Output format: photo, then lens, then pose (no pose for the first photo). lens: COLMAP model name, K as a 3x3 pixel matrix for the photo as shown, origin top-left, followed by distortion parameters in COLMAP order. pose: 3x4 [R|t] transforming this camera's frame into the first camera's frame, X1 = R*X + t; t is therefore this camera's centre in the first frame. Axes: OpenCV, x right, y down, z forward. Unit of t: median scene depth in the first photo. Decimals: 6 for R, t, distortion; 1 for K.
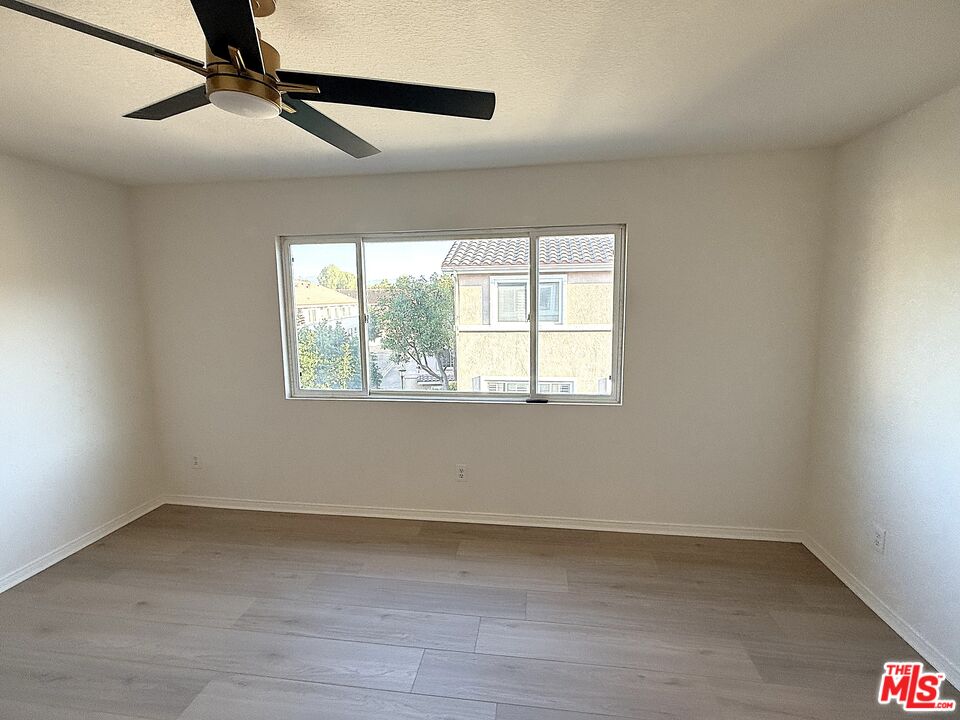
lens RADIAL K [[442.8, 0, 479.7], [0, 442.8, 359.1], [0, 0, 1]] dist [-0.000594, 0.000464]
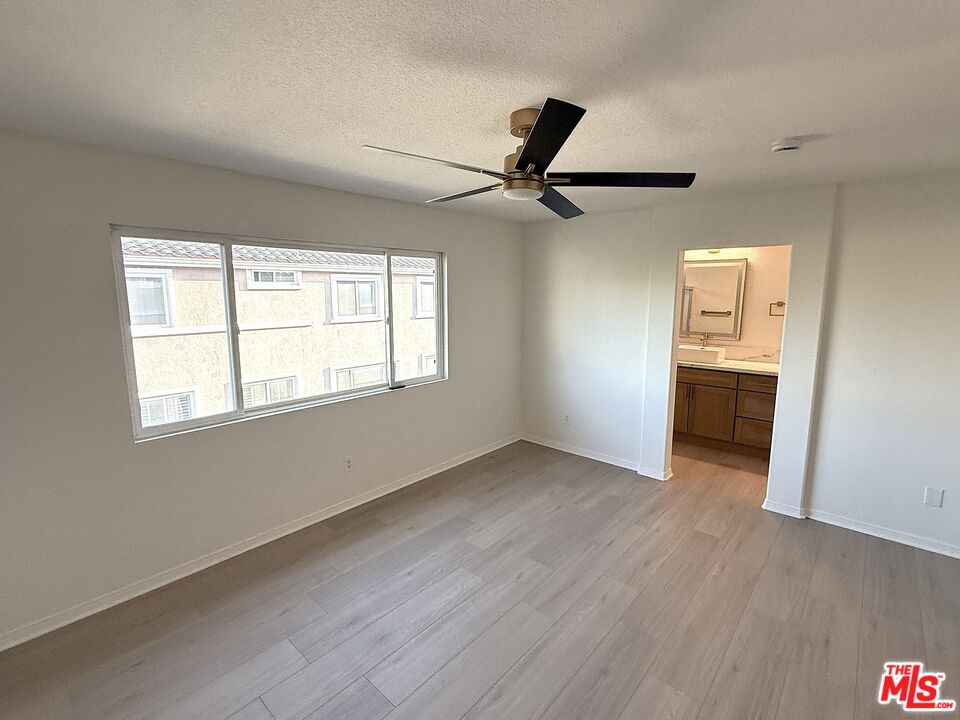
lens RADIAL K [[442.8, 0, 479.9], [0, 442.8, 357.8], [0, 0, 1]] dist [-0.000594, 0.000464]
pose [[0.558137, -0.111286, 0.822252, -0.807544], [0.105374, 0.992448, 0.062794, -0.044042], [-0.823031, 0.051597, 0.565648, 0.103362]]
